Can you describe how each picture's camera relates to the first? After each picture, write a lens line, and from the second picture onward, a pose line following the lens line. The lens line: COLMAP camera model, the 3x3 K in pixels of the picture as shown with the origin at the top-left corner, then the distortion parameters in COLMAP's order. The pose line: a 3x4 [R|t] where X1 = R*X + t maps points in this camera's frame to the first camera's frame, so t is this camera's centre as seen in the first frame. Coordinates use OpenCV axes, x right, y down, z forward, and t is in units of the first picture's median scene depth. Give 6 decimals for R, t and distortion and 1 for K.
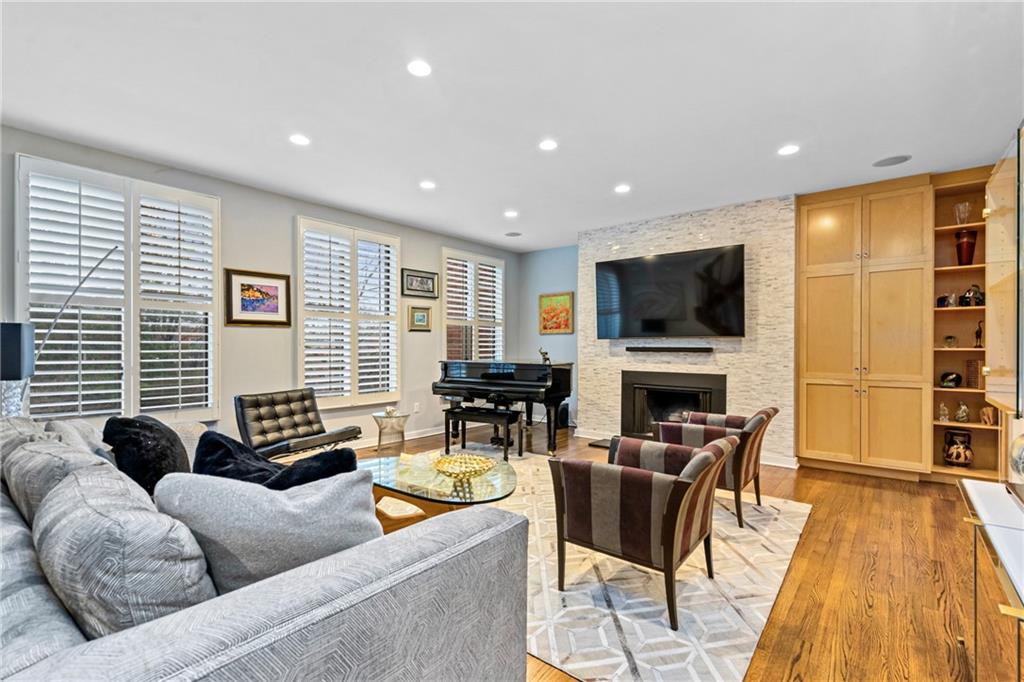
lens RADIAL K [[461.5, 0, 516.2], [0, 461.5, 346.5], [0, 0, 1]] dist [-0.001393, -0.001338]
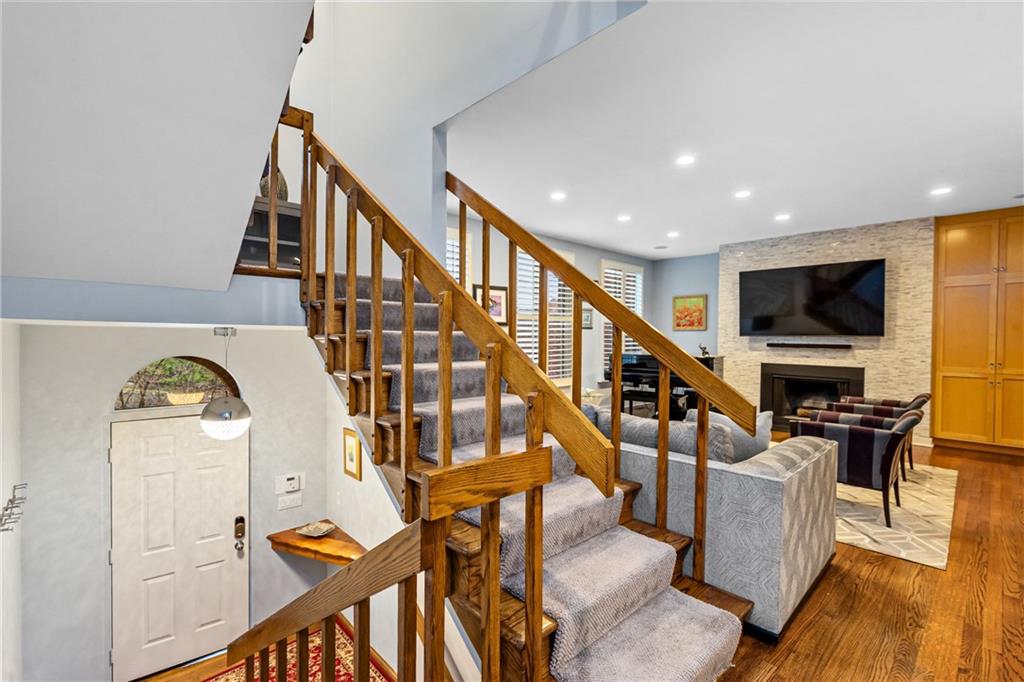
lens RADIAL K [[461.5, 0, 508.7], [0, 461.5, 341.1], [0, 0, 1]] dist [-0.001393, -0.001338]
pose [[0.991752, 0.006862, -0.127987, -0.314130], [-0.005286, 0.999906, 0.012649, -0.018339], [0.128062, -0.011868, 0.991695, -0.305402]]
